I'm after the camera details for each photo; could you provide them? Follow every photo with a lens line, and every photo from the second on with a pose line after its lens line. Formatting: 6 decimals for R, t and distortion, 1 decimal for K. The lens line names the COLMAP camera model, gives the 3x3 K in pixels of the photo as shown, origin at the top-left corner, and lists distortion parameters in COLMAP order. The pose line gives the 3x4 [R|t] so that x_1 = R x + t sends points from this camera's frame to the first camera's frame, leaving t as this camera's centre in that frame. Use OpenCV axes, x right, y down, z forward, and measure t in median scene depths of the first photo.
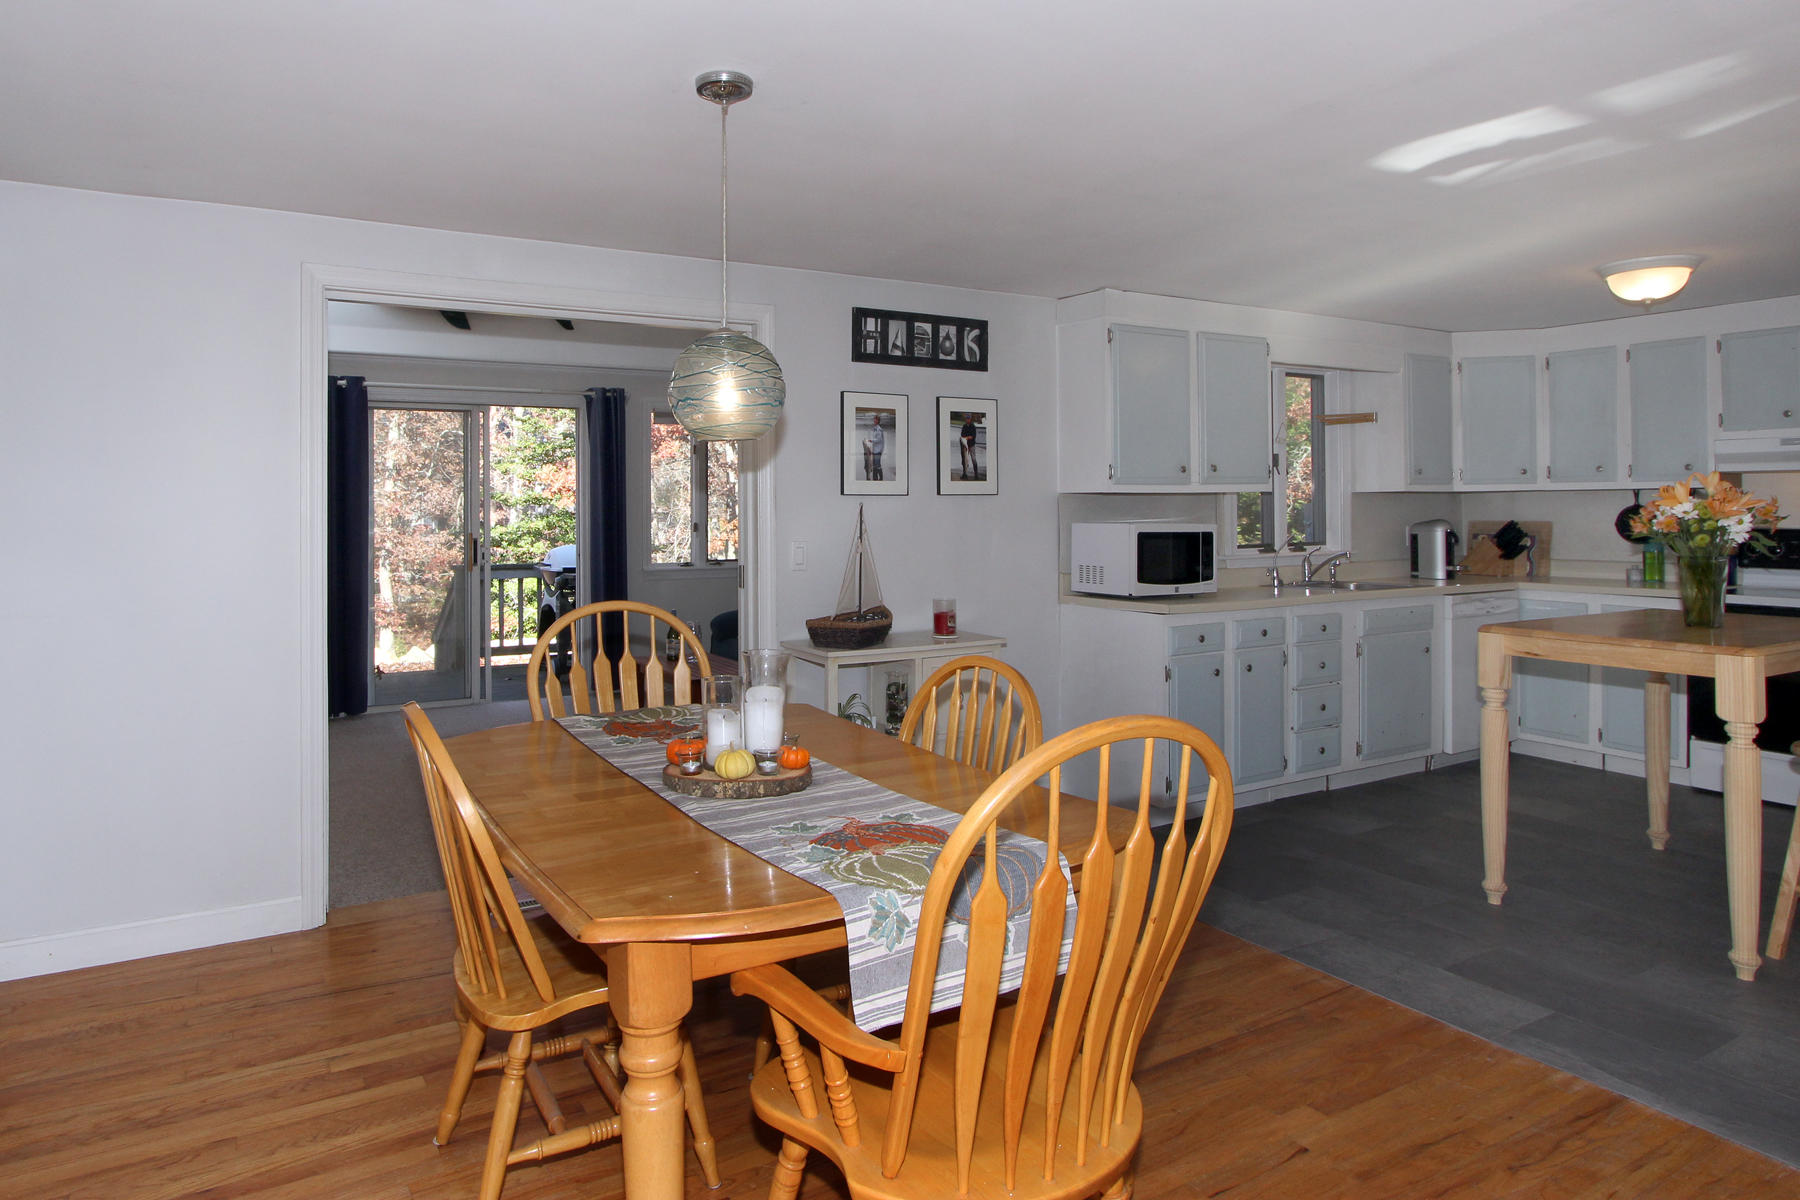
lens RADIAL K [[1118.3, 0, 897.4], [0, 1118.3, 501.0], [0, 0, 1]] dist [0.003044, 0.001602]
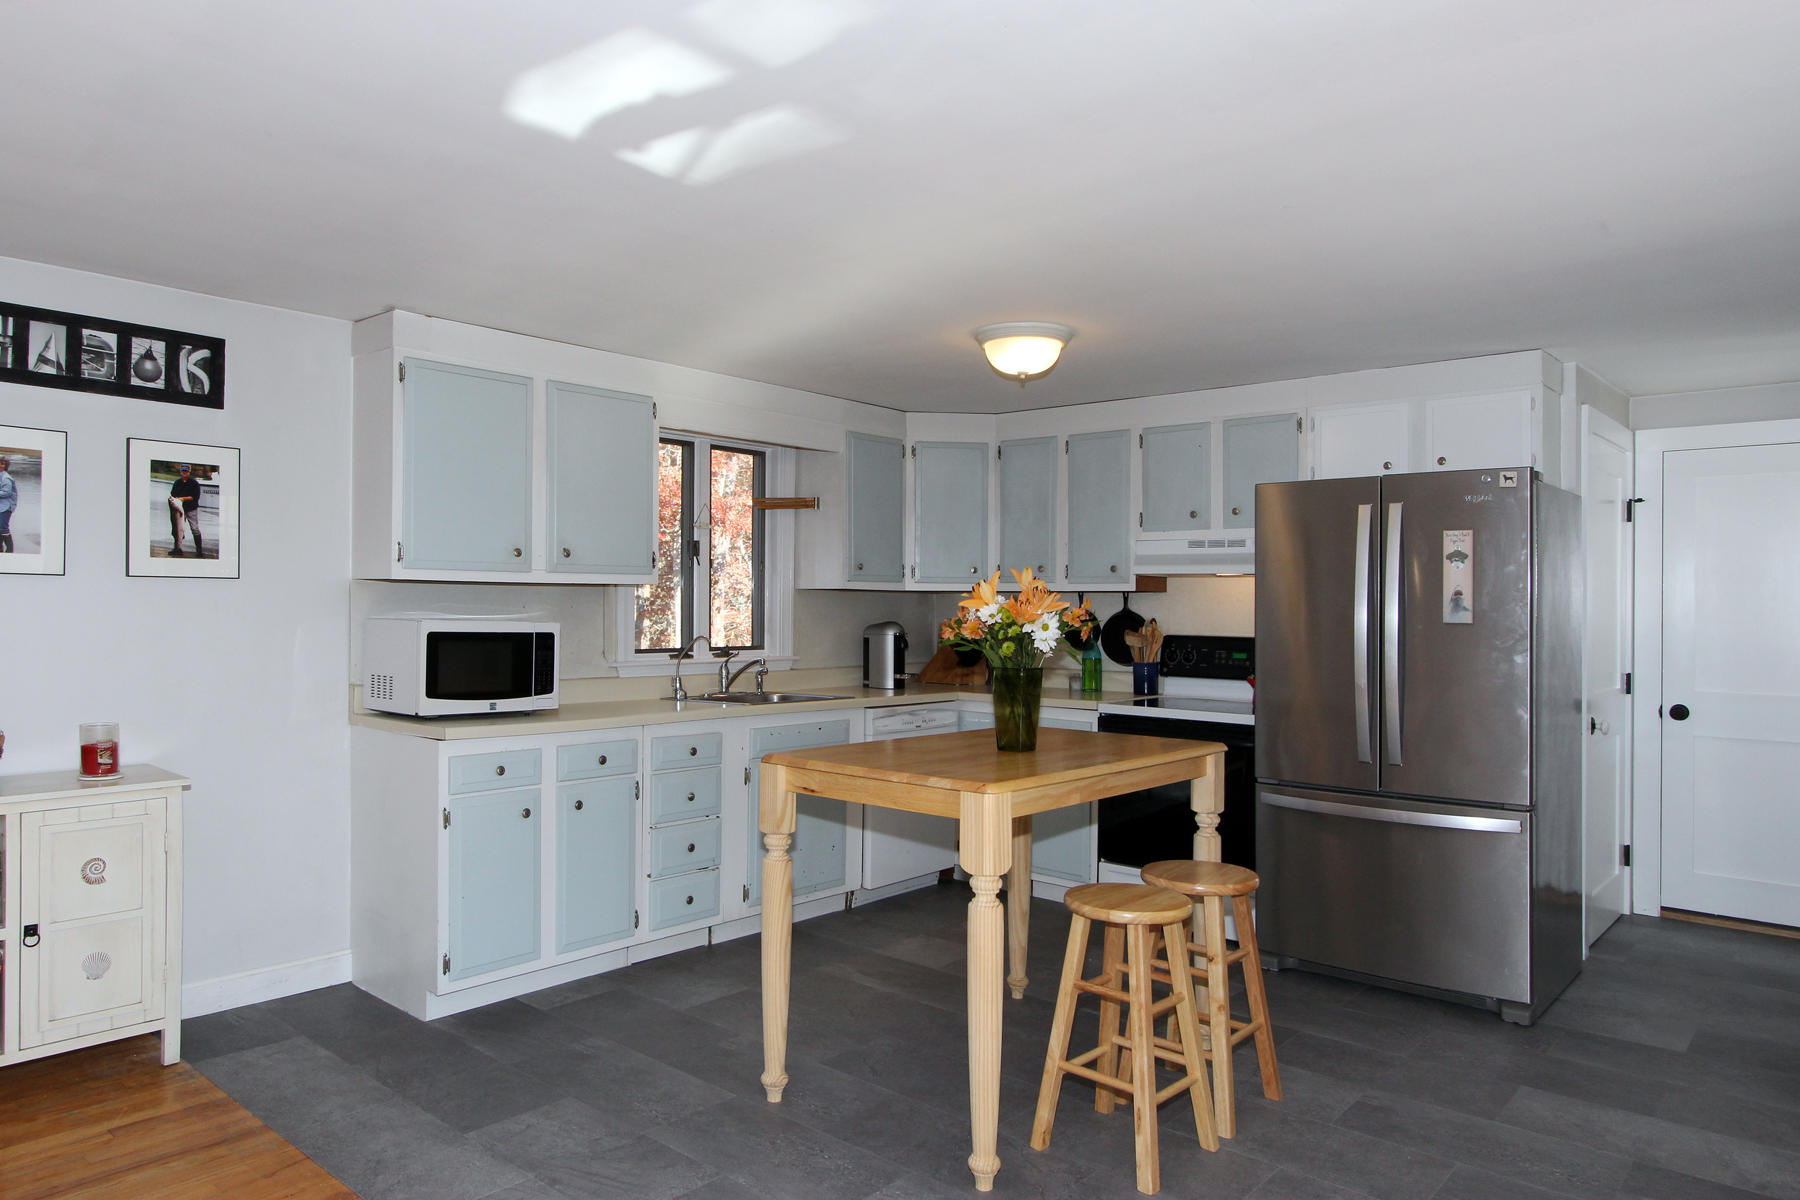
lens RADIAL K [[1202.7, 0, 900.0], [0, 1202.7, 600.0], [0, 0, 1]] dist [-0.003458, 0.001801]
pose [[0.950443, 0.019699, 0.310275, 0.260468], [-0.020280, 0.999793, -0.001354, 0.000799], [-0.310237, -0.005006, 0.950646, 0.118888]]
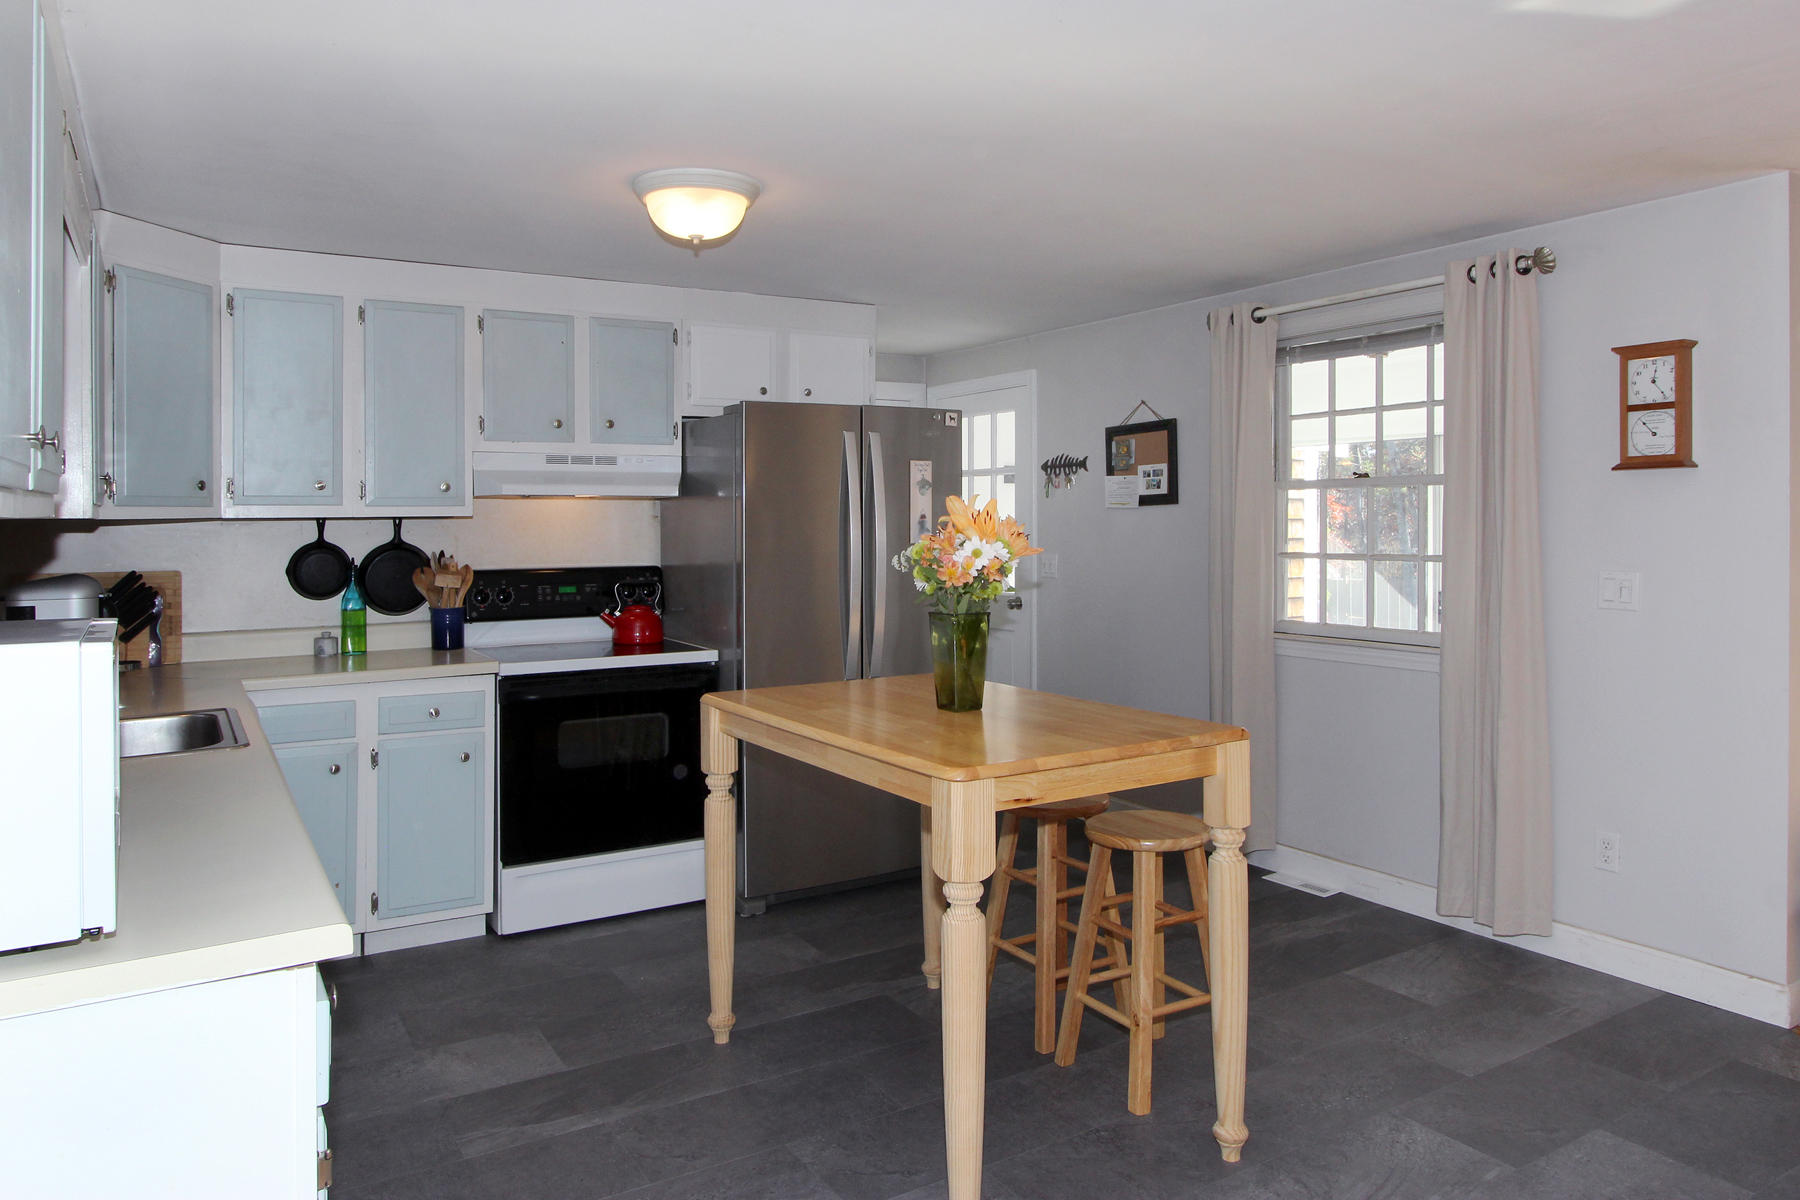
lens RADIAL K [[1203.9, 0, 897.5], [0, 1203.9, 519.7], [0, 0, 1]] dist [-0.000074, 0.000058]
pose [[0.004057, 0.008573, 0.999955, -0.060742], [0.003425, 0.999957, -0.008587, -0.002315], [-0.999986, 0.003460, 0.004027, 0.812939]]
